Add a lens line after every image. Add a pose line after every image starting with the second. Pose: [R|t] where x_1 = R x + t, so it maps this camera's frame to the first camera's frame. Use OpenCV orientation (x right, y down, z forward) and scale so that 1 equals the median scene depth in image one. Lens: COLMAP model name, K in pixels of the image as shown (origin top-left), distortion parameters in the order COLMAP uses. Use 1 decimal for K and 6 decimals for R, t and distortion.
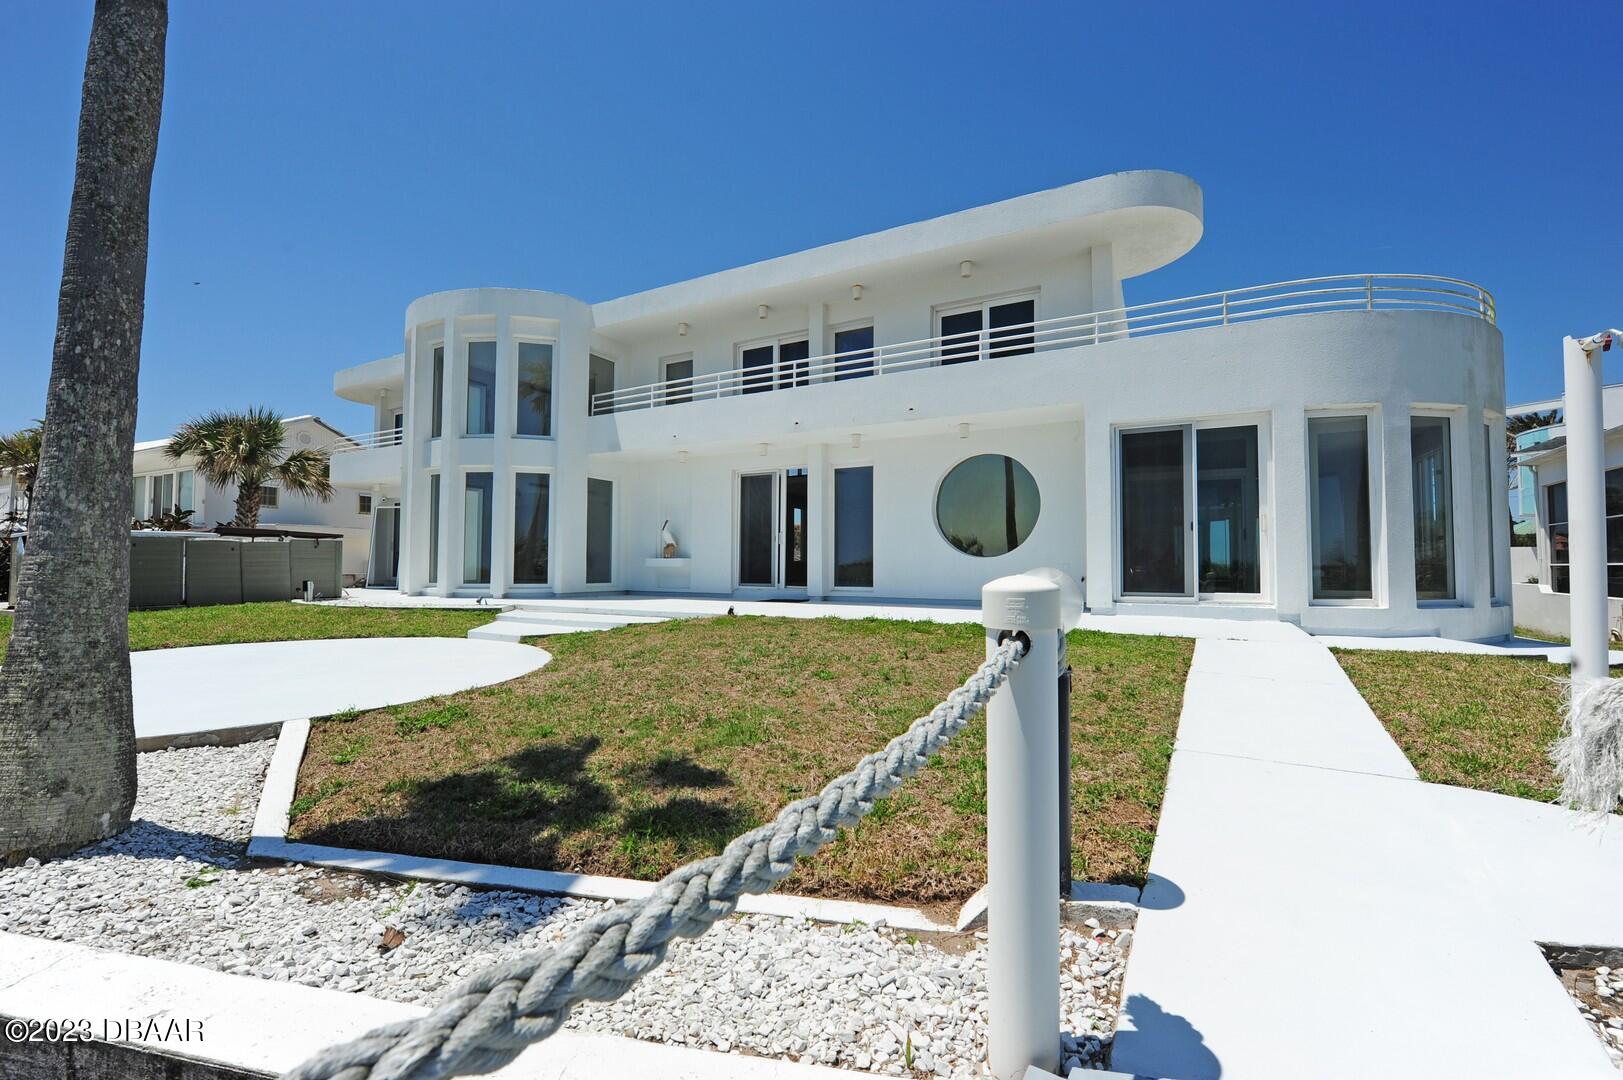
lens RADIAL K [[699.0, 0, 811.5], [0, 699.0, 540.0], [0, 0, 1]] dist [-0.000390, -0.000058]
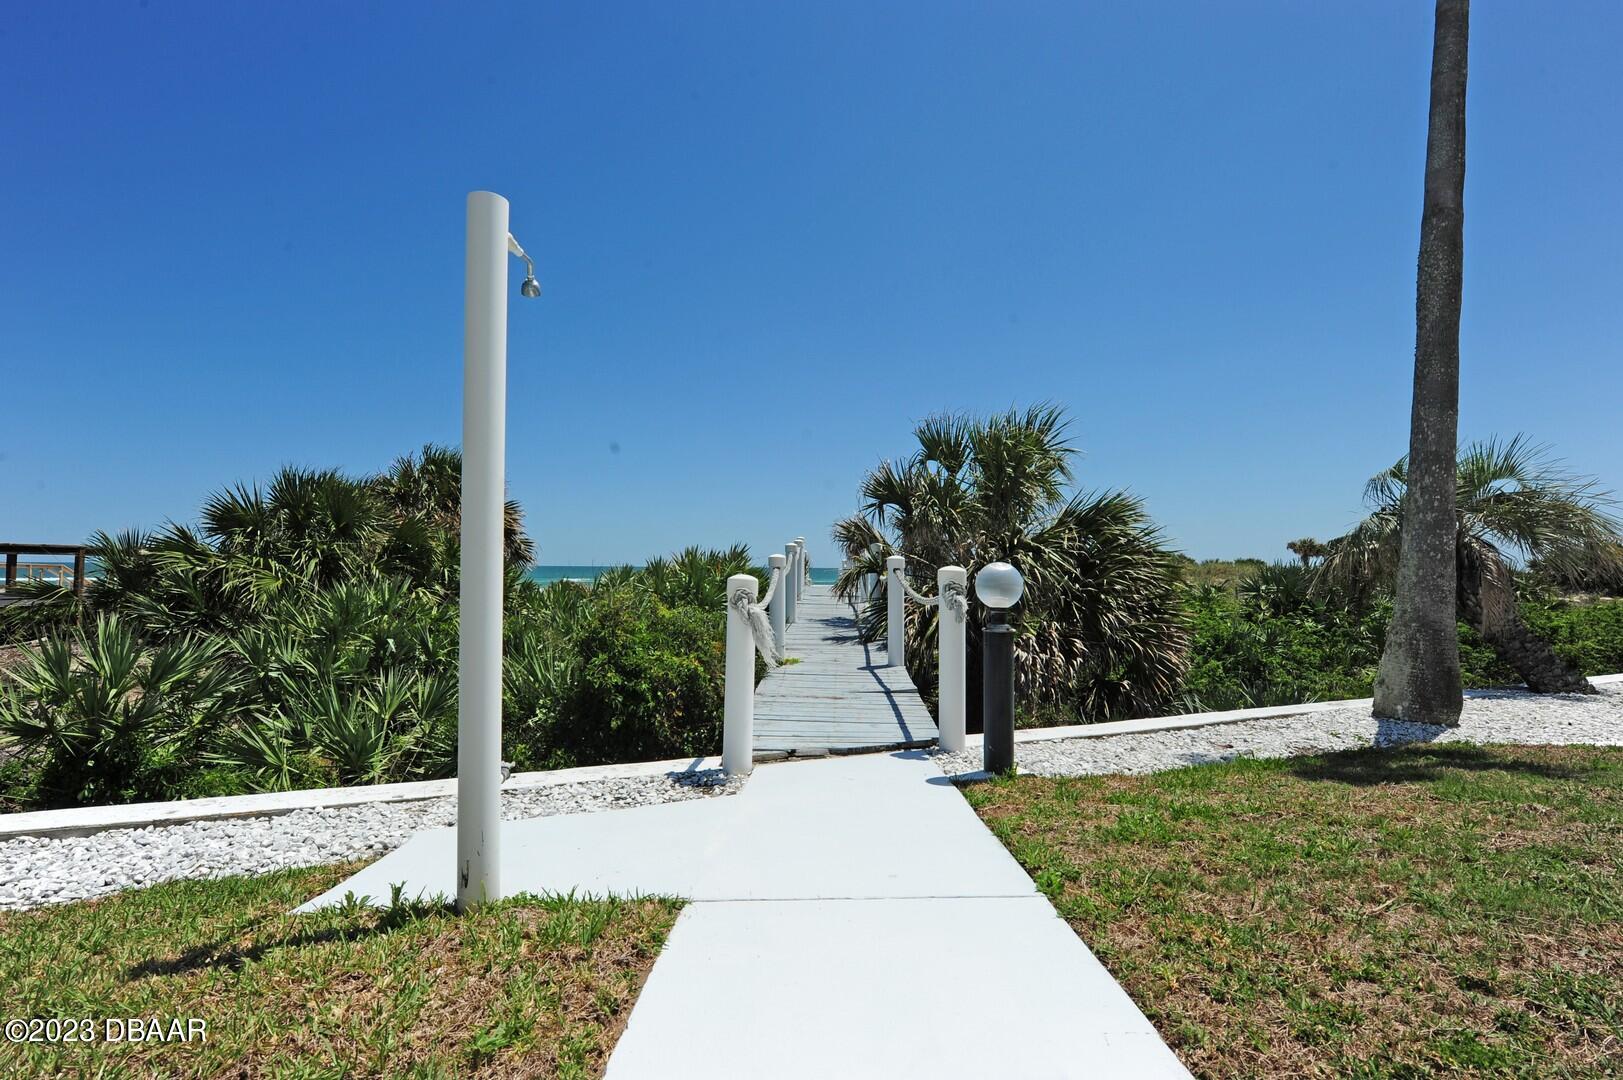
lens RADIAL K [[698.6, 0, 806.5], [0, 698.6, 544.3], [0, 0, 1]] dist [-0.015459, -0.000136]
pose [[-0.844352, -0.024273, -0.535239, 1.223680], [0.017760, 0.997156, -0.073238, 0.079167], [0.535494, -0.071344, -0.841520, 1.680729]]
